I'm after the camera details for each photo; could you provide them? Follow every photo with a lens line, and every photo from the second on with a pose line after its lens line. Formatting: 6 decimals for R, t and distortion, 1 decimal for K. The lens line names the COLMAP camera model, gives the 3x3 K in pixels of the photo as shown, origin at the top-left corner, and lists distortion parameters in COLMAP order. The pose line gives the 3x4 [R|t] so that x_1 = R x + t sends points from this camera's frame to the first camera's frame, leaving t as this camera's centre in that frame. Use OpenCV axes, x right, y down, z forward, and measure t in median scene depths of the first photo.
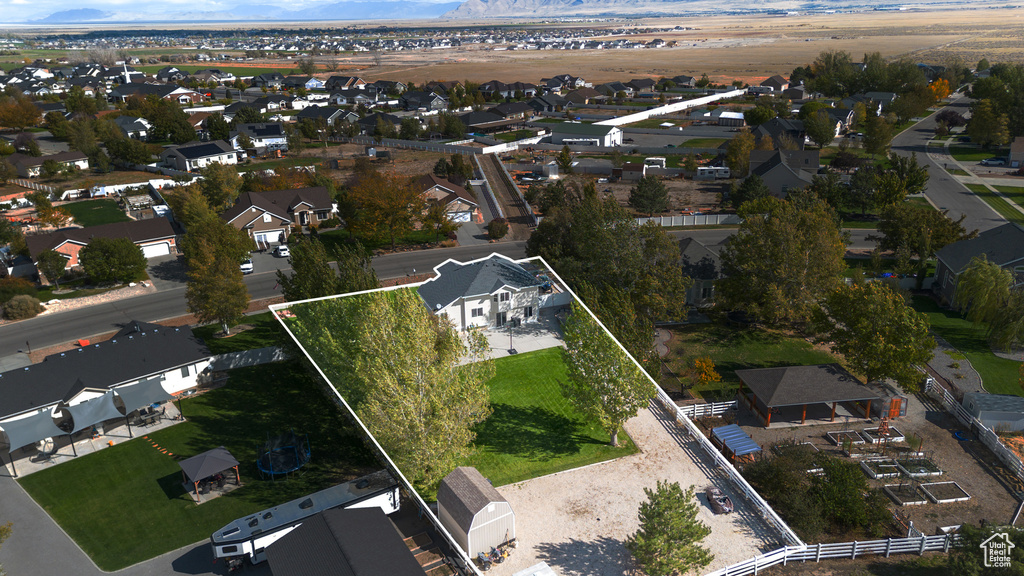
lens RADIAL K [[711.7, 0, 512.0], [0, 711.7, 288.0], [0, 0, 1]] dist [0.070825, -0.060860]
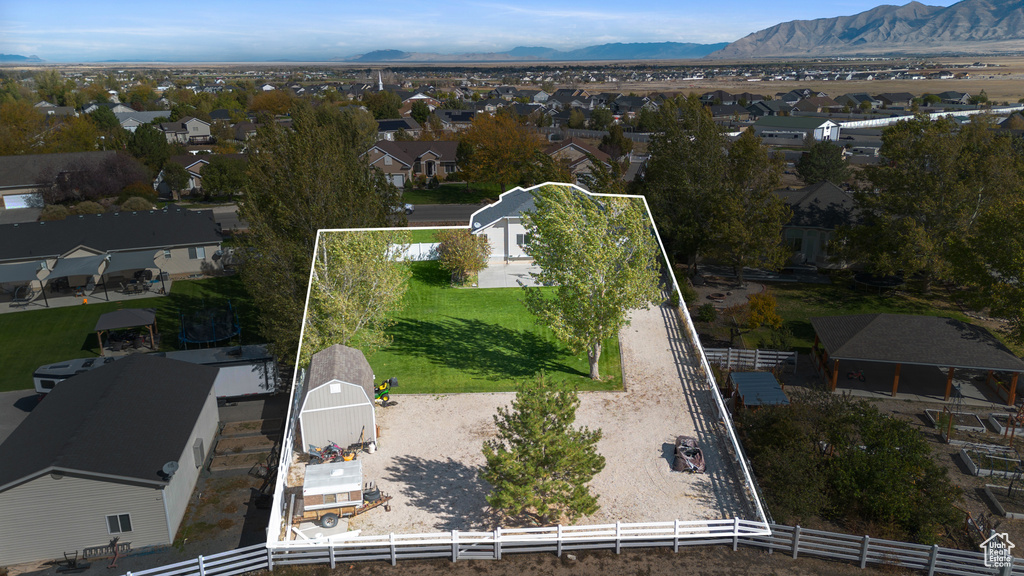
lens RADIAL K [[711.7, 0, 512.0], [0, 711.7, 288.0], [0, 0, 1]] dist [0.070825, -0.060860]
pose [[0.944095, 0.107824, -0.311542, 0.206961], [-0.121273, 0.992328, -0.024062, 0.113940], [0.306557, 0.060498, 0.949928, 0.198530]]
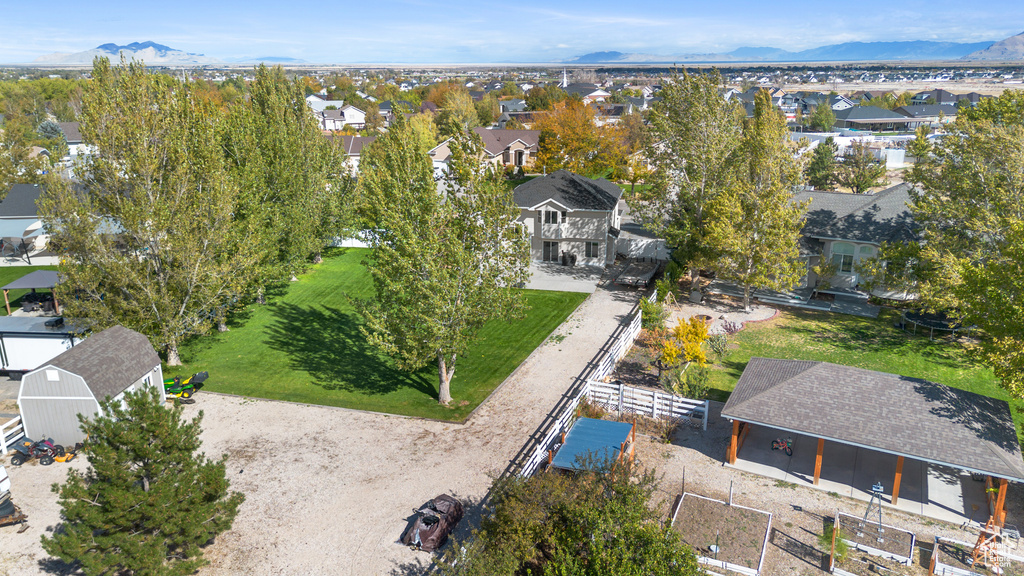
lens RADIAL K [[711.7, 0, 512.0], [0, 711.7, 288.0], [0, 0, 1]] dist [0.070825, -0.060860]
pose [[0.816766, 0.187589, -0.545623, 0.362679], [-0.211164, 0.977248, 0.019885, 0.076103], [0.536939, 0.098975, 0.837795, 0.386191]]
